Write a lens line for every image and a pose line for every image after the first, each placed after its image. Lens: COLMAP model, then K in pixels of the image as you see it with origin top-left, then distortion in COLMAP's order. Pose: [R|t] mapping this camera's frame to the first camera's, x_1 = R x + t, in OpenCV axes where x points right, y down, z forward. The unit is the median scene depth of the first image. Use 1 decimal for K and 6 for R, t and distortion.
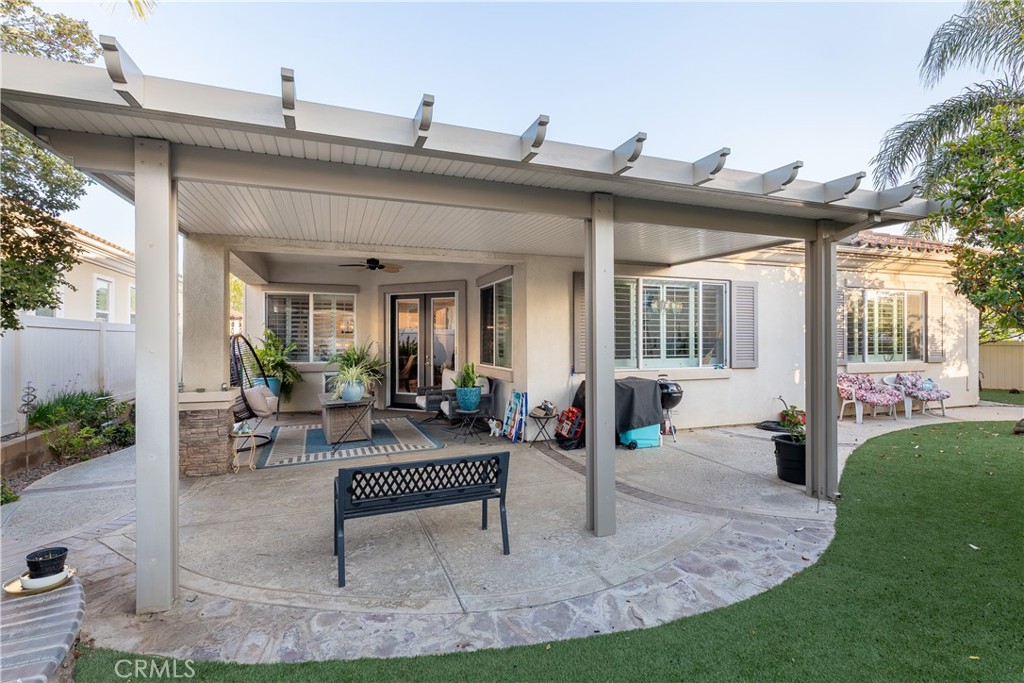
lens RADIAL K [[484.2, 0, 516.0], [0, 484.2, 337.8], [0, 0, 1]] dist [0.001859, -0.000271]
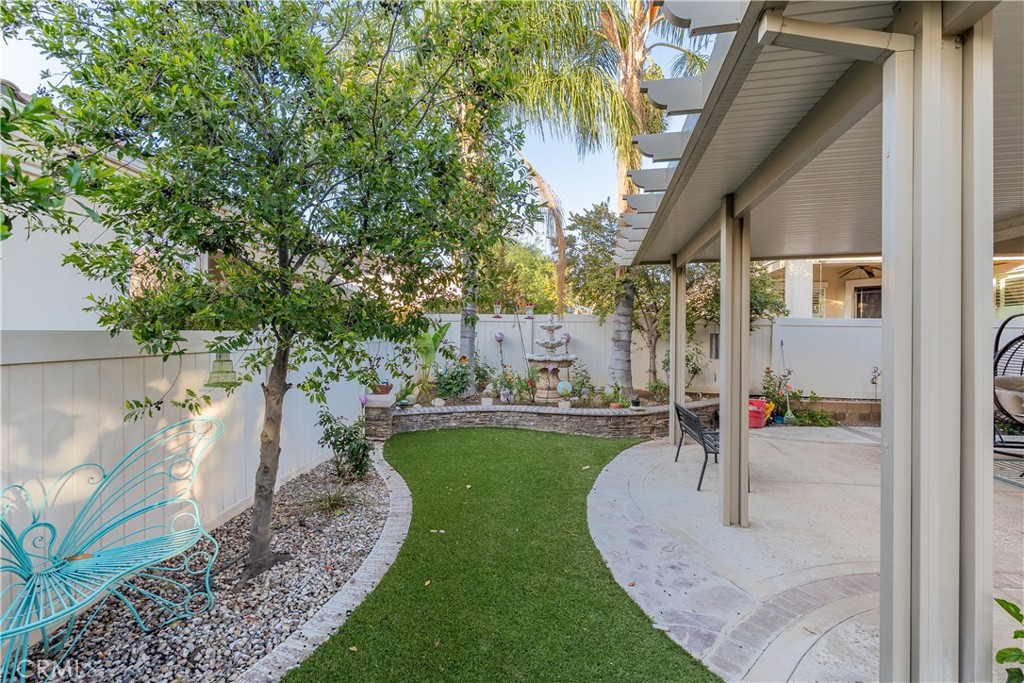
lens RADIAL K [[484.2, 0, 508.4], [0, 484.2, 334.6], [0, 0, 1]] dist [0.001859, -0.000271]
pose [[-0.519581, 0.004092, -0.854411, 0.676596], [-0.001989, 0.999980, 0.005998, -0.004937], [0.854419, 0.004816, -0.519563, 0.582323]]
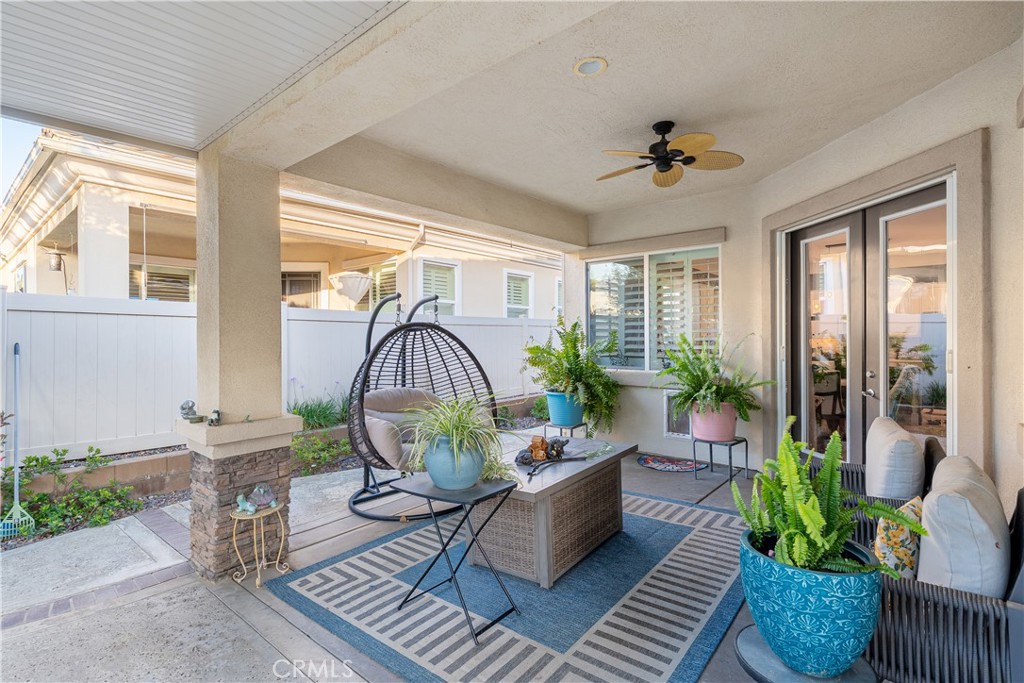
lens RADIAL K [[484.2, 0, 513.6], [0, 484.2, 334.7], [0, 0, 1]] dist [0.001859, -0.000271]
pose [[0.496672, -0.006464, -0.867914, 0.011695], [0.004425, 0.999978, -0.004916, 0.012261], [0.867927, -0.001399, 0.496690, 0.756356]]
